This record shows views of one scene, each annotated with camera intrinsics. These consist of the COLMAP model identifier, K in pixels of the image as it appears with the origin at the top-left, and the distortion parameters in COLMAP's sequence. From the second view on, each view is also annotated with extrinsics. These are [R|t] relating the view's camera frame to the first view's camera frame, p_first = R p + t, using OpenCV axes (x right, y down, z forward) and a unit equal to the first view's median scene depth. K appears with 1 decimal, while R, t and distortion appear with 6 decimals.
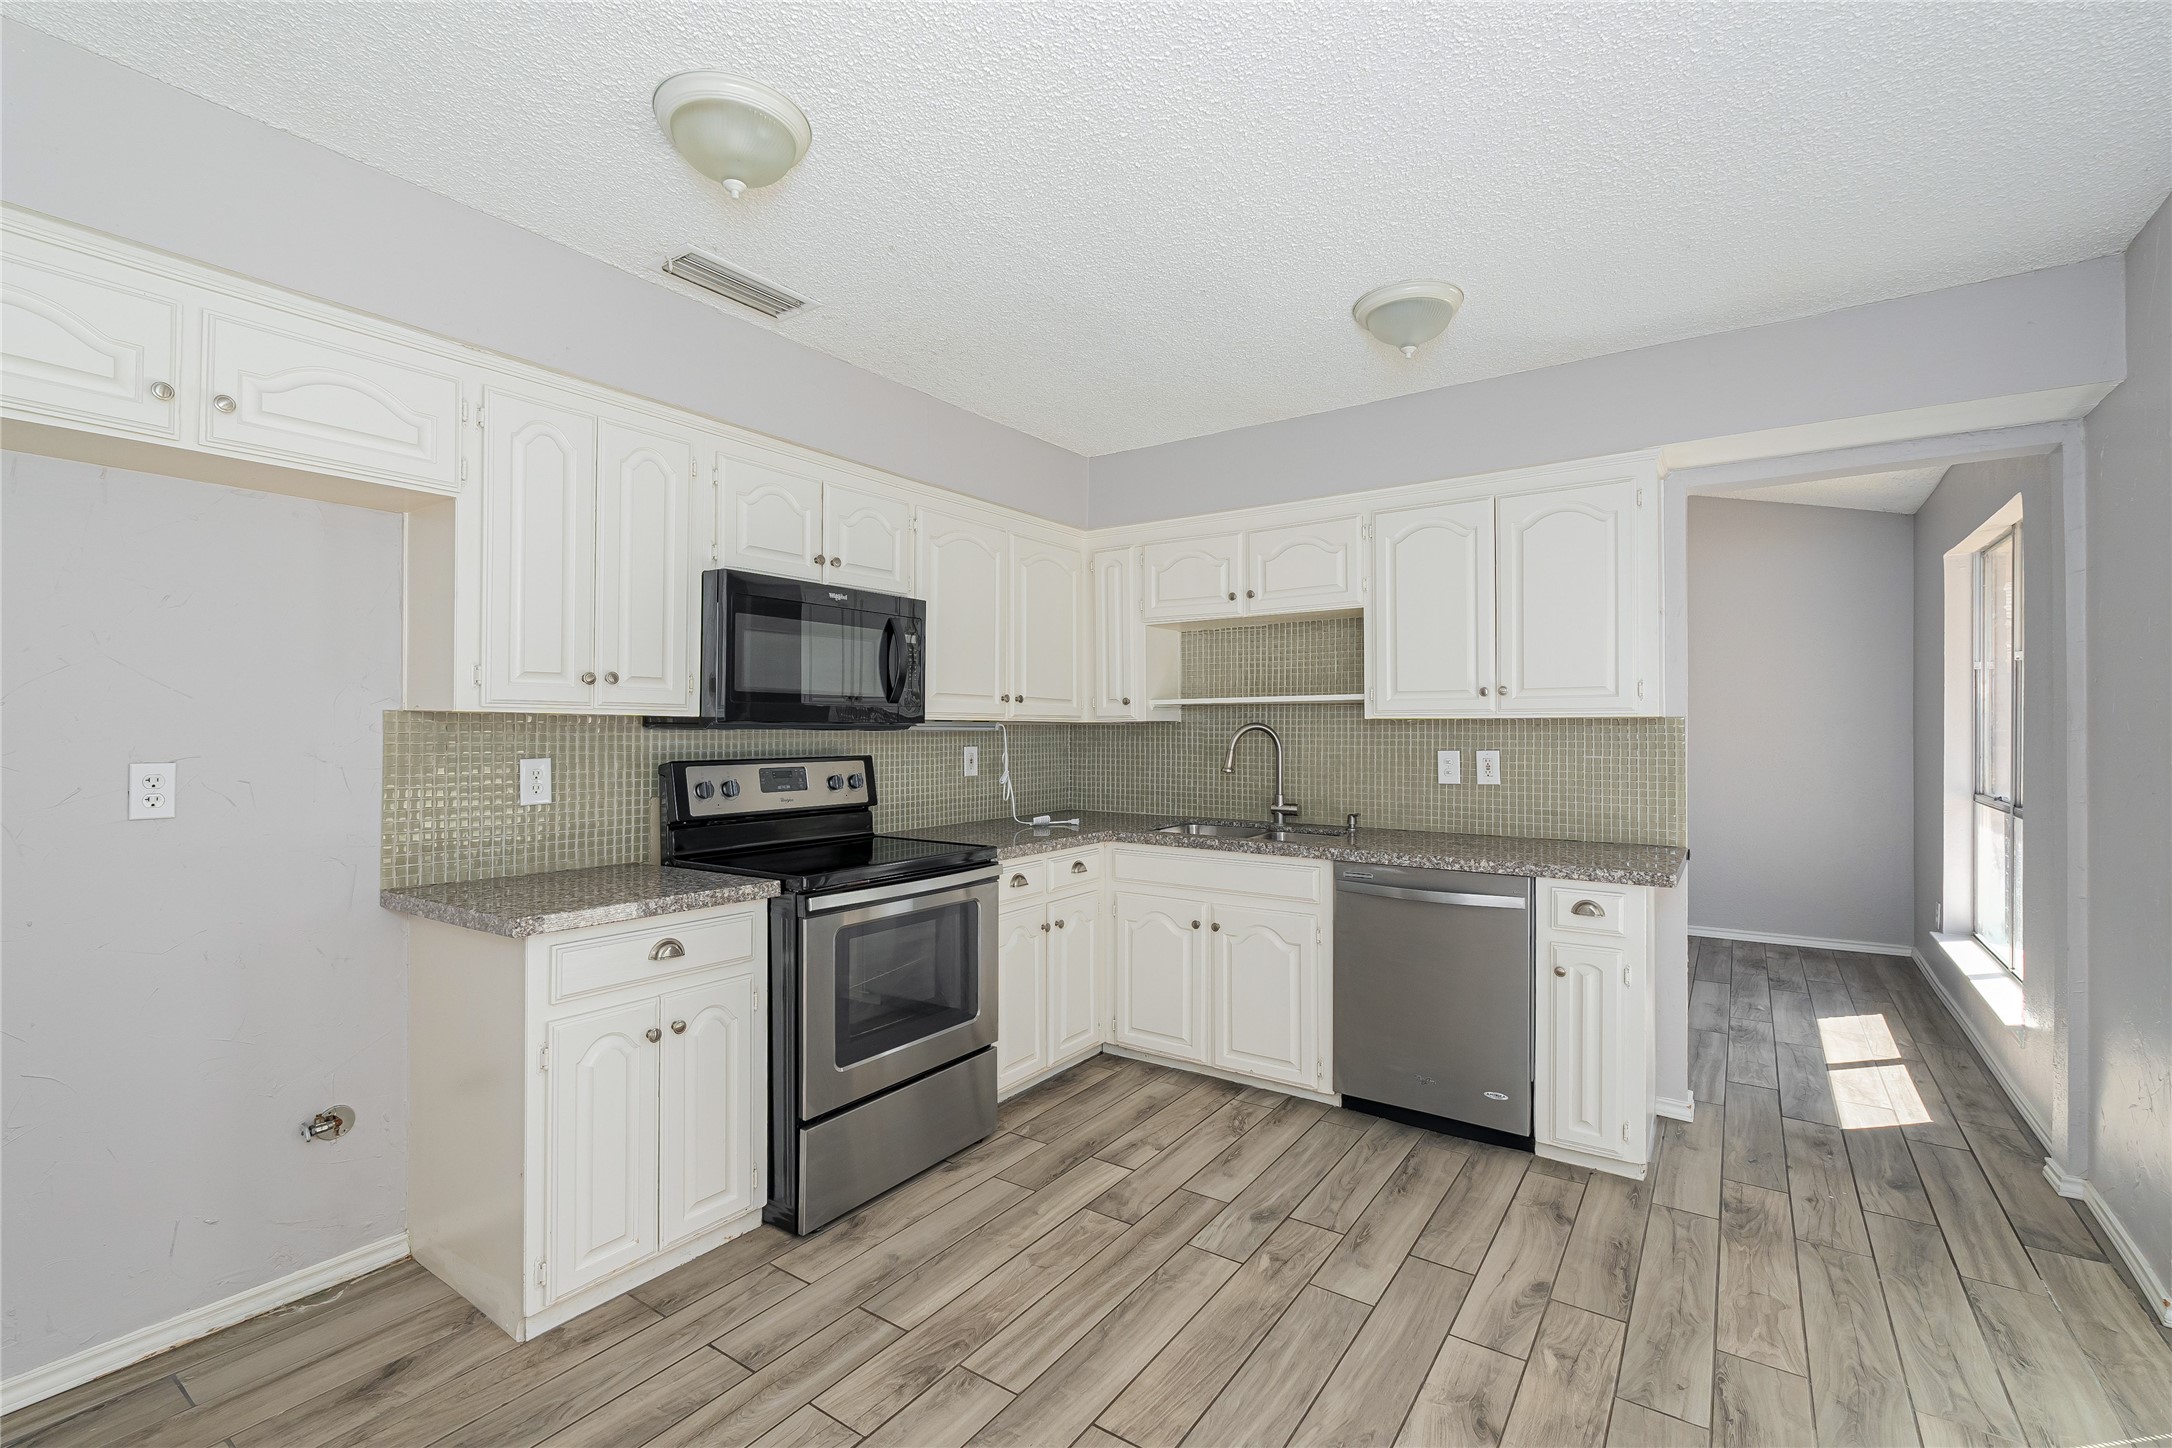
lens RADIAL K [[948.9, 0, 1086.0], [0, 948.9, 724.0], [0, 0, 1]] dist [-0.002325, 0.000246]
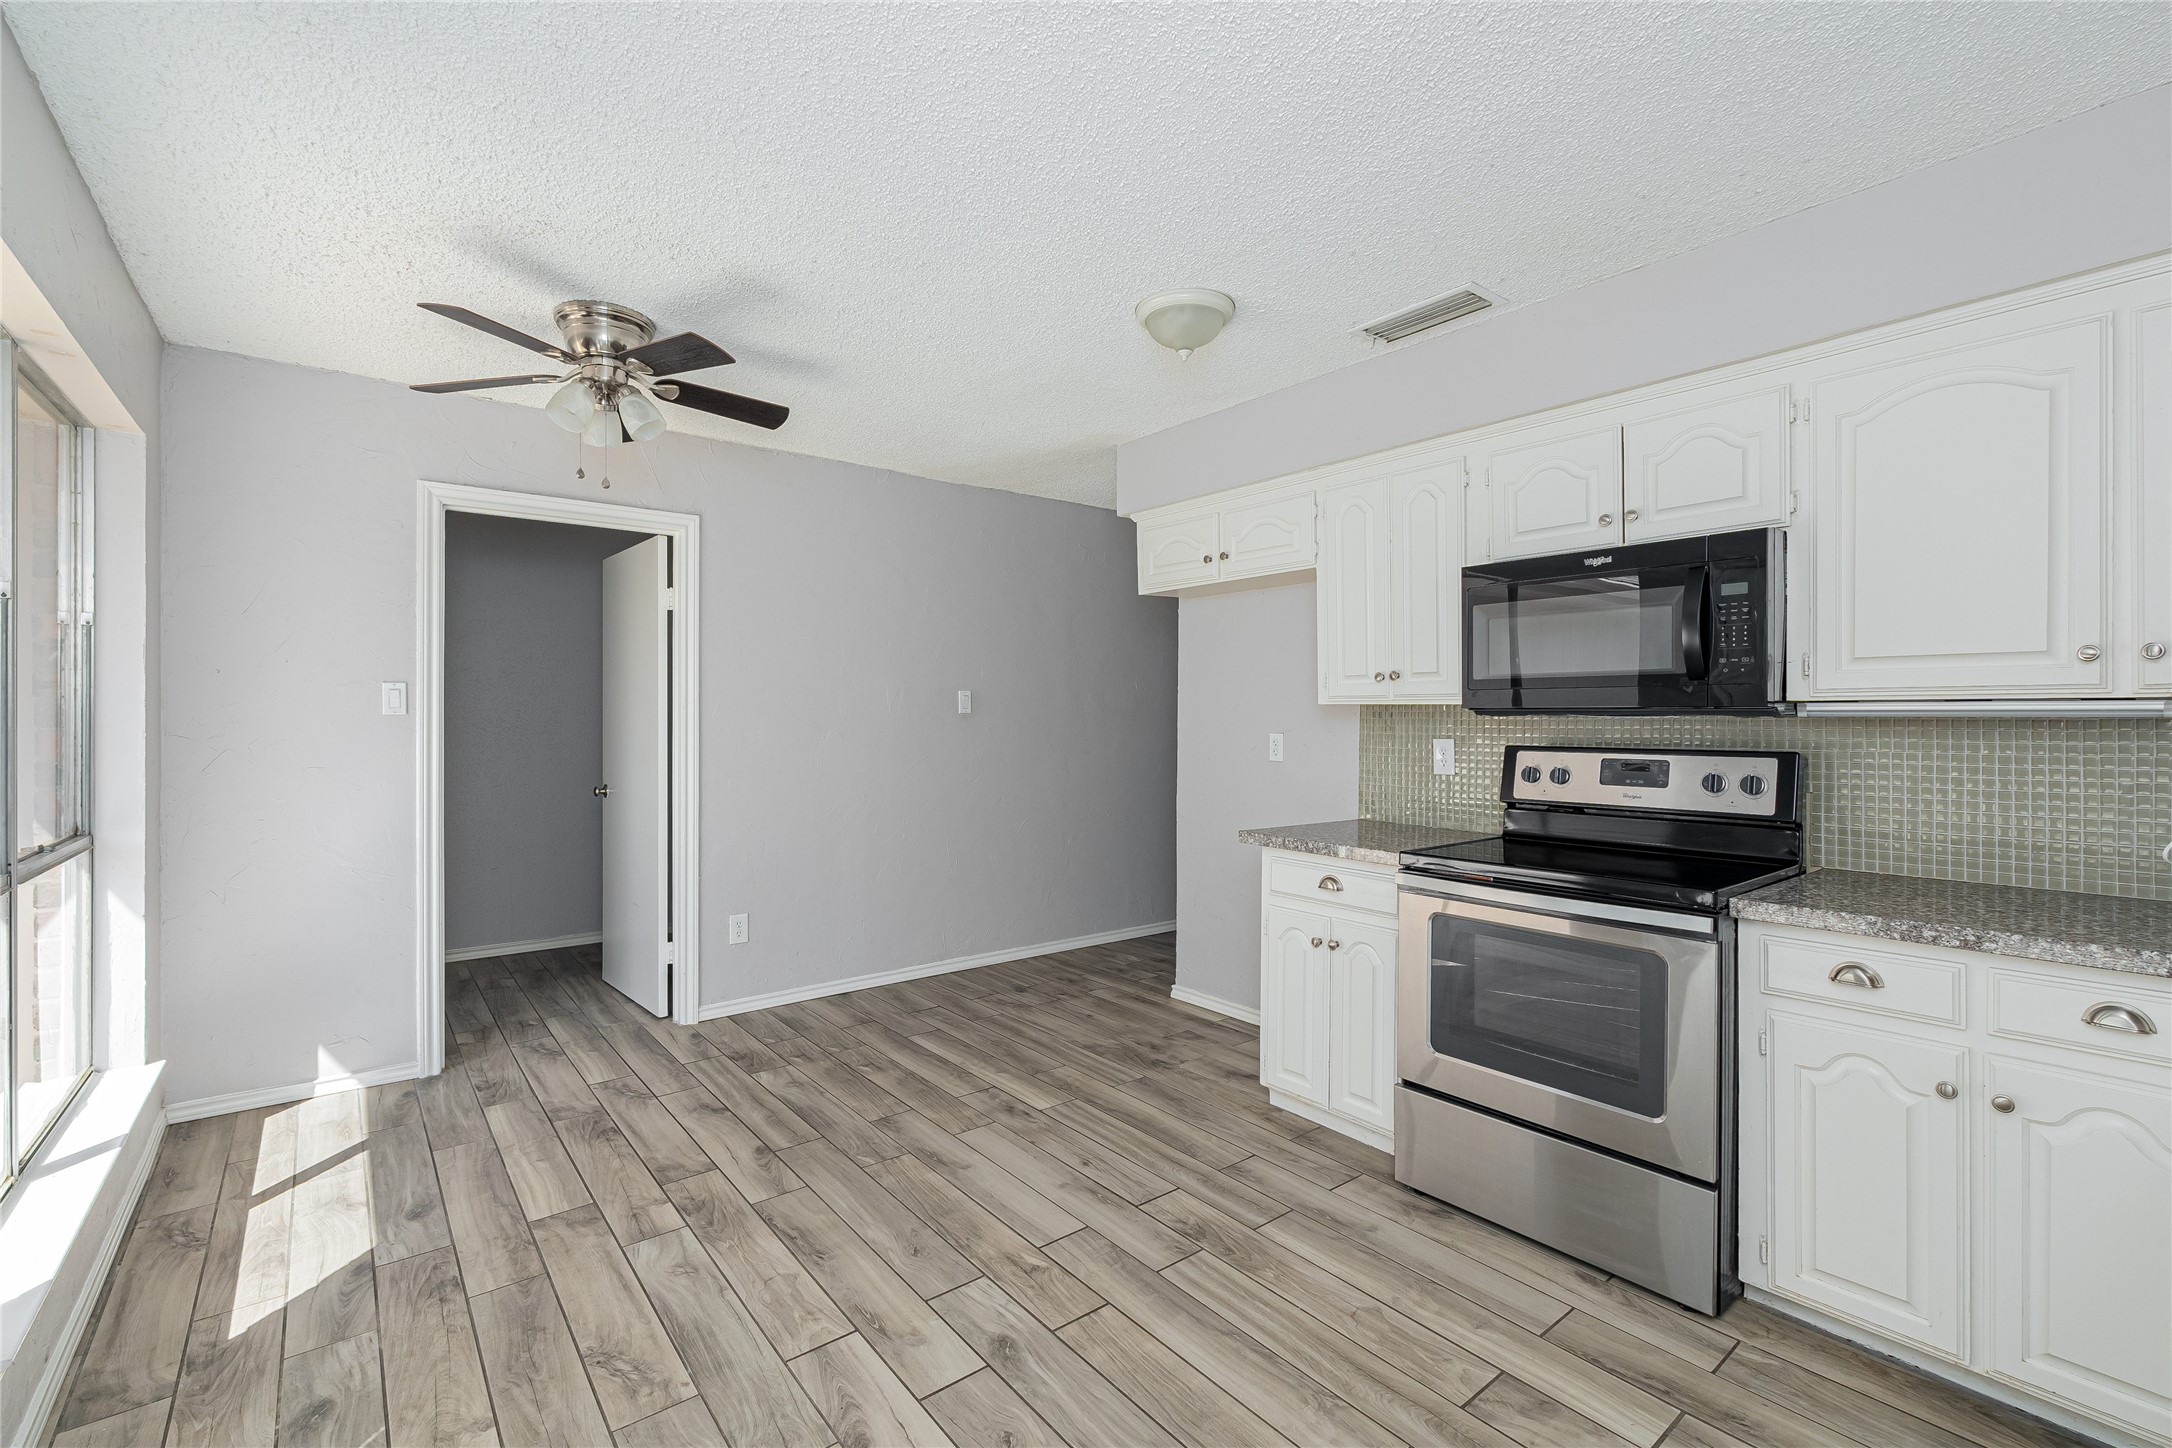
lens RADIAL K [[948.9, 0, 1086.0], [0, 948.9, 724.0], [0, 0, 1]] dist [-0.002325, 0.000246]
pose [[-0.288216, 0.003758, -0.957558, 0.759423], [0.002052, 0.999992, 0.003307, 0.010785], [0.957563, -0.001012, -0.288222, 0.876154]]
